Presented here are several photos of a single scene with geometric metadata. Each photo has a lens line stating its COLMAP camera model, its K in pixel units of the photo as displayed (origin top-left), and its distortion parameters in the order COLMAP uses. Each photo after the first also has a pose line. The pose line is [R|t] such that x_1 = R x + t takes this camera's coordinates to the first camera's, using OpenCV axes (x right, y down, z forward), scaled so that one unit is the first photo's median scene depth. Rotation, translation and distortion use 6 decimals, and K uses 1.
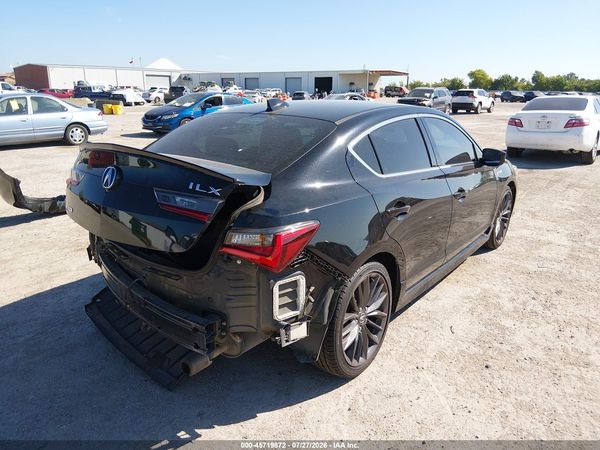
lens RADIAL K [[455.7, 0, 303.4], [0, 455.7, 208.1], [0, 0, 1]] dist [0.068160, -0.125391]
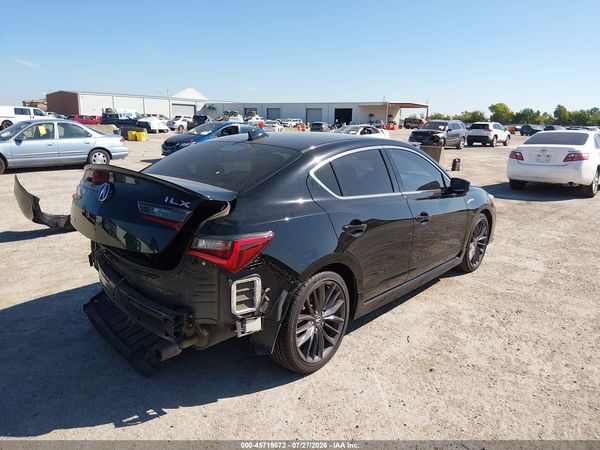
lens RADIAL K [[455.7, 0, 303.2], [0, 455.7, 205.9], [0, 0, 1]] dist [0.068160, -0.125391]
pose [[0.998802, 0.024155, -0.042560, 0.094324], [-0.026952, 0.997426, -0.066438, 0.022313], [0.040846, 0.067505, 0.996882, -0.112417]]
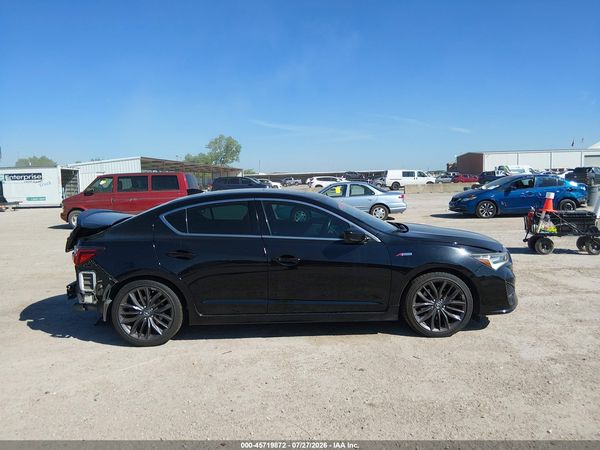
lens RADIAL K [[455.7, 0, 294.1], [0, 455.7, 225.9], [0, 0, 1]] dist [0.068160, -0.125391]
pose [[0.614858, 0.053408, -0.786827, 1.277005], [-0.161741, 0.985036, -0.059529, -0.047962], [0.771874, 0.163864, 0.614296, 0.228269]]
